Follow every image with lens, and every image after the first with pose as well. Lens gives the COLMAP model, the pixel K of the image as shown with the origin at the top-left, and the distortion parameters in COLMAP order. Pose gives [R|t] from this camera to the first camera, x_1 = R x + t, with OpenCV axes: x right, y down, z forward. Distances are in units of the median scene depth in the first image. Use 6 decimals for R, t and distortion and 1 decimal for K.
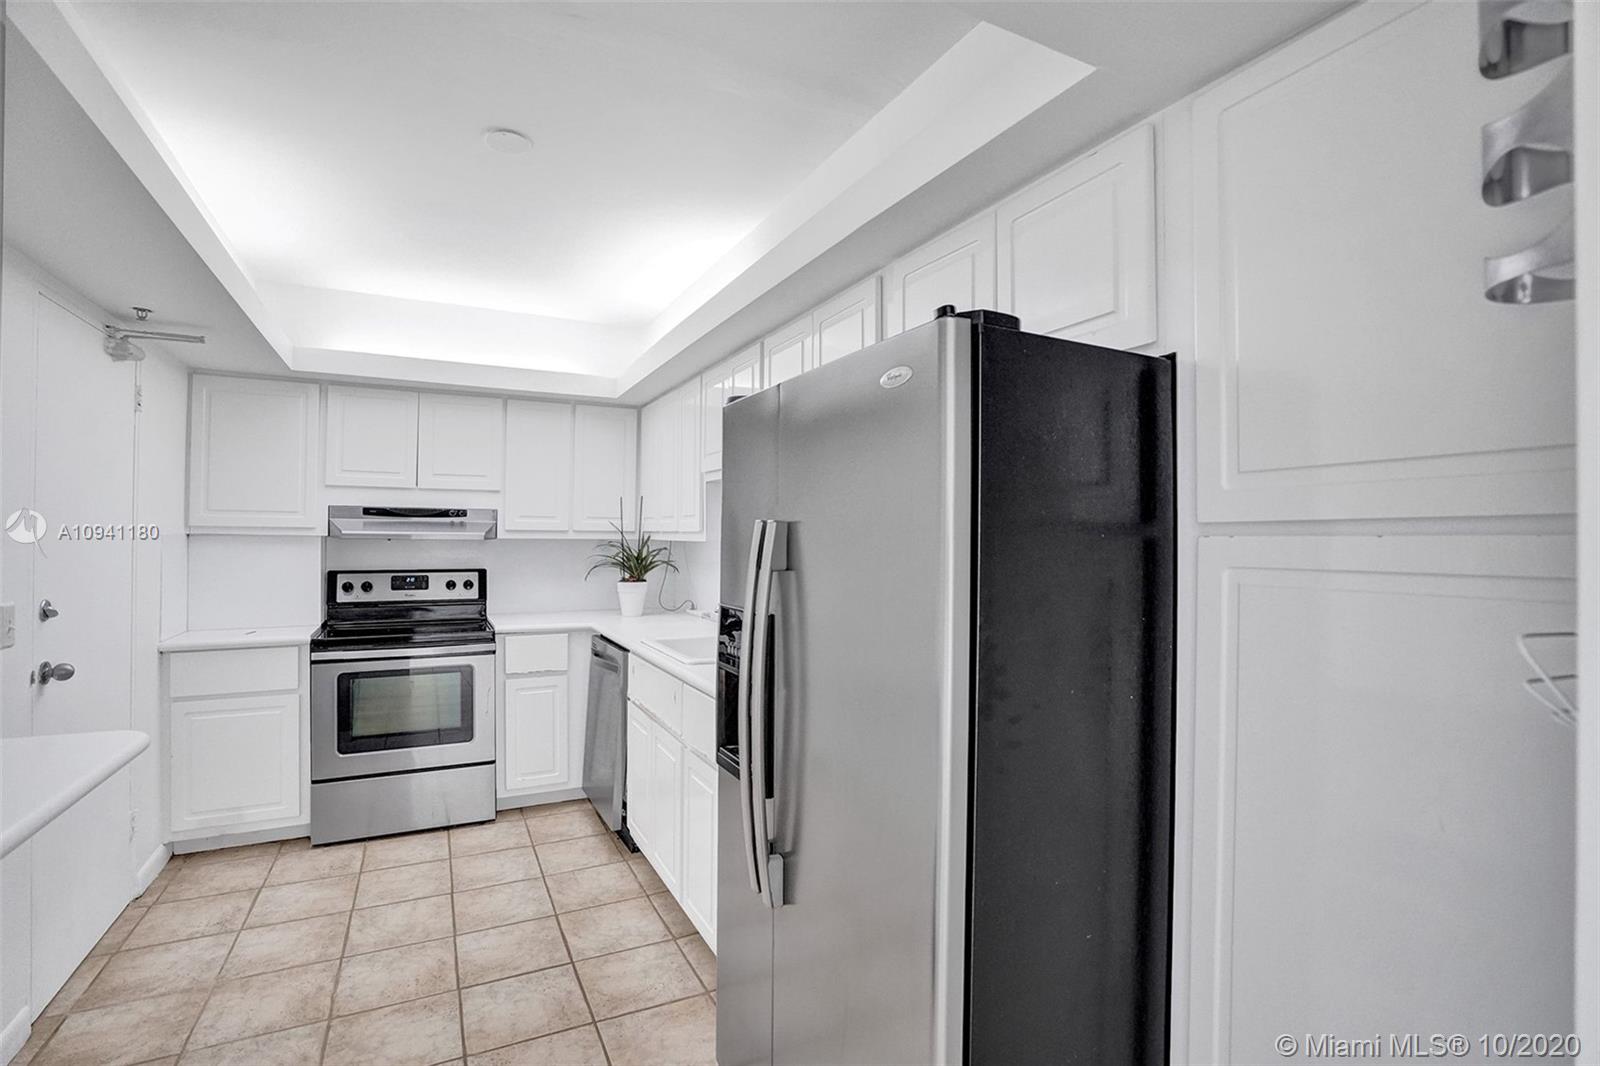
lens RADIAL K [[767.7, 0, 797.2], [0, 767.7, 524.3], [0, 0, 1]] dist [-0.060248, 0.020875]
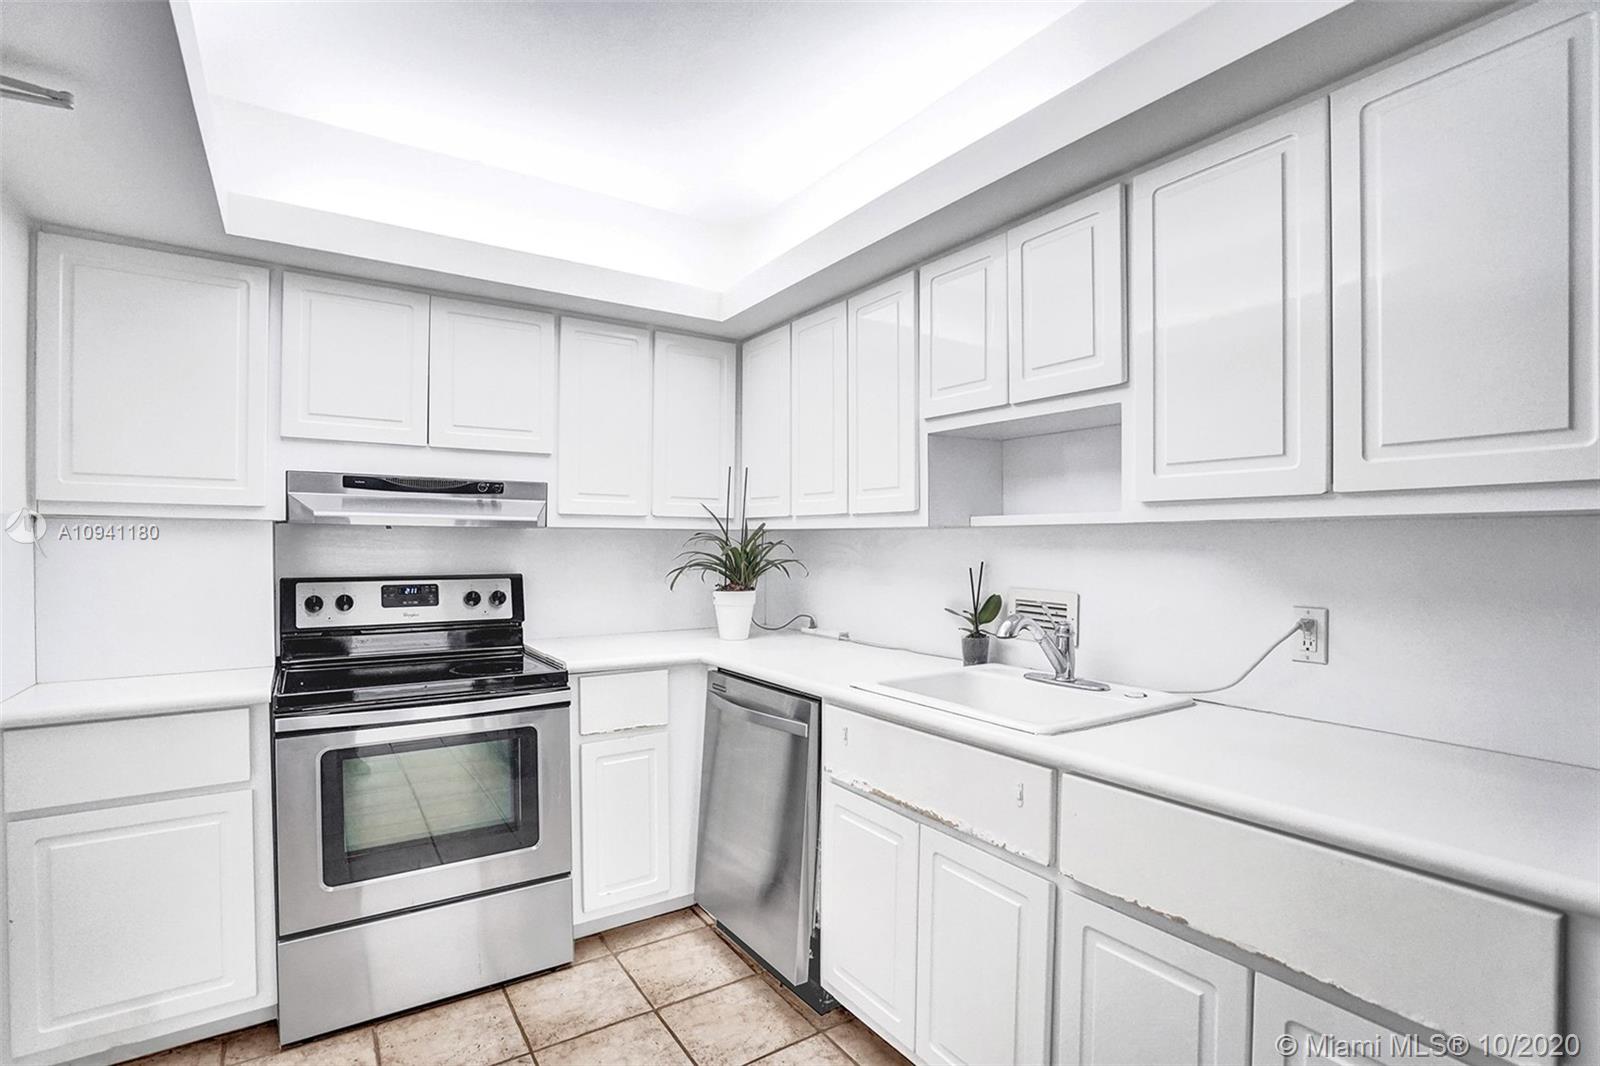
lens RADIAL K [[767.7, 0, 765.0], [0, 767.7, 544.1], [0, 0, 1]] dist [-0.060248, 0.020875]
pose [[0.992265, -0.002343, 0.124116, -0.304037], [0.000225, 0.999854, 0.017078, 0.023402], [-0.124138, -0.016918, 0.992121, 0.337522]]
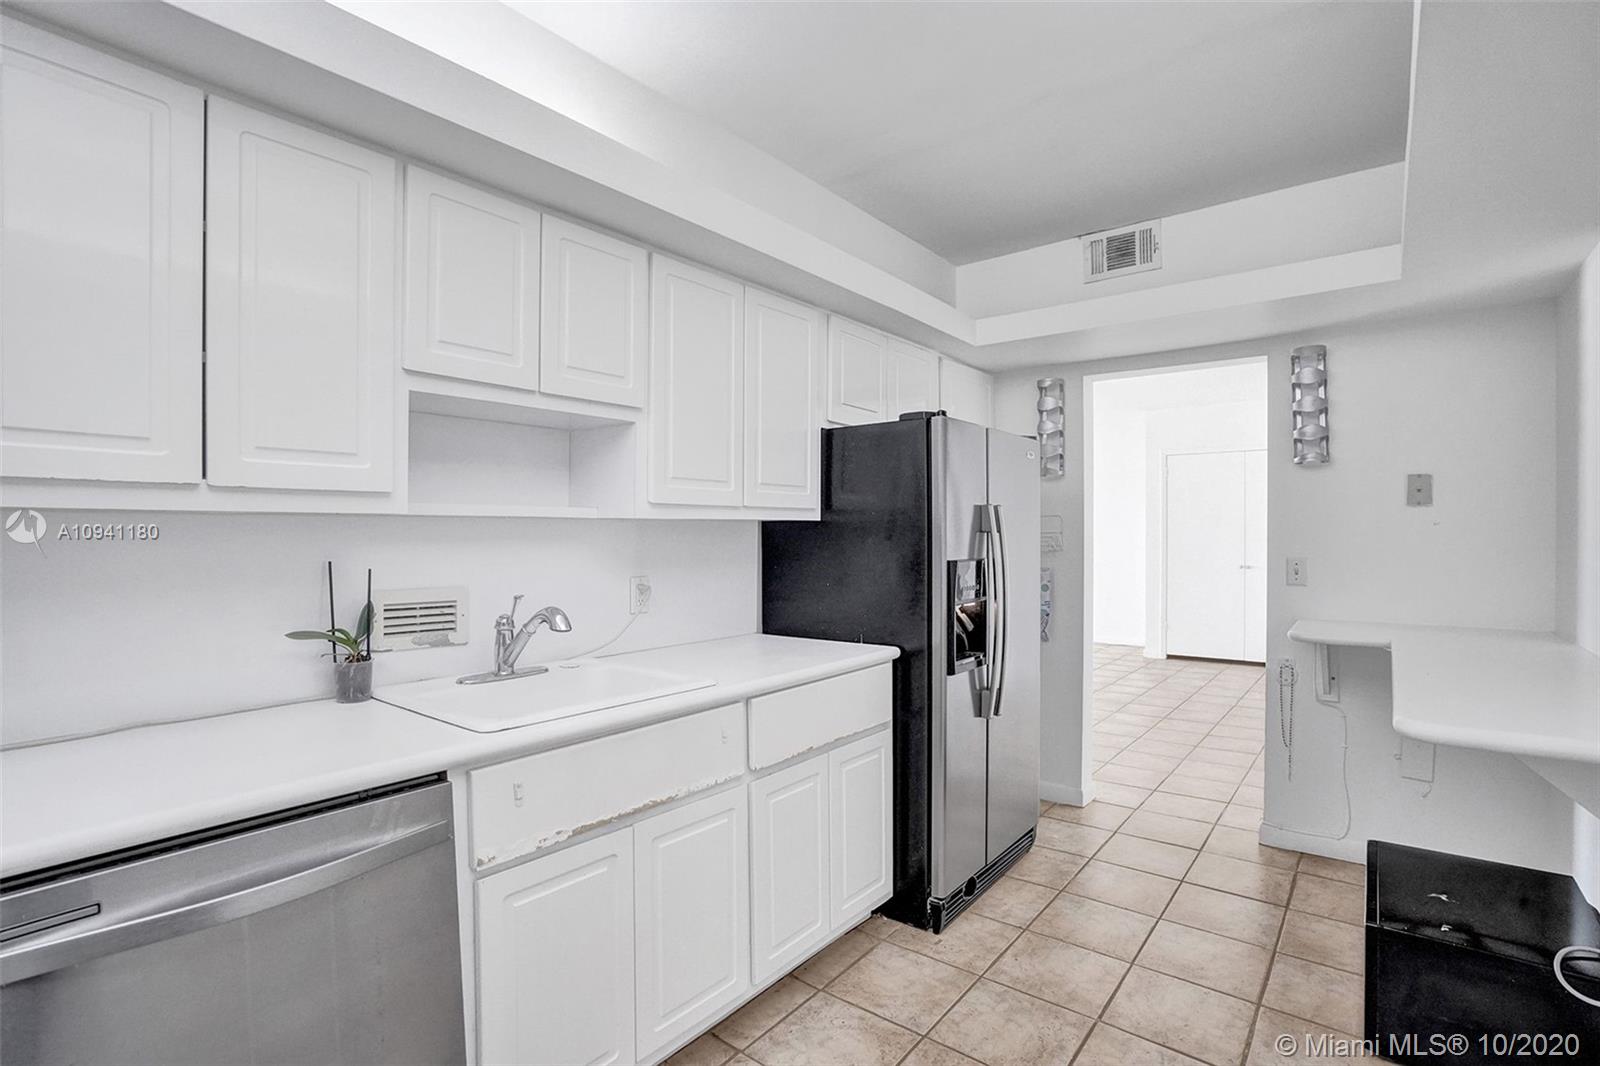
lens RADIAL K [[767.7, 0, 802.2], [0, 767.7, 538.6], [0, 0, 1]] dist [-0.060248, 0.020875]
pose [[-0.446893, -0.002775, 0.894583, -0.599698], [-0.001460, 0.999996, 0.002372, 0.032272], [-0.894586, -0.000246, -0.446896, 0.899815]]
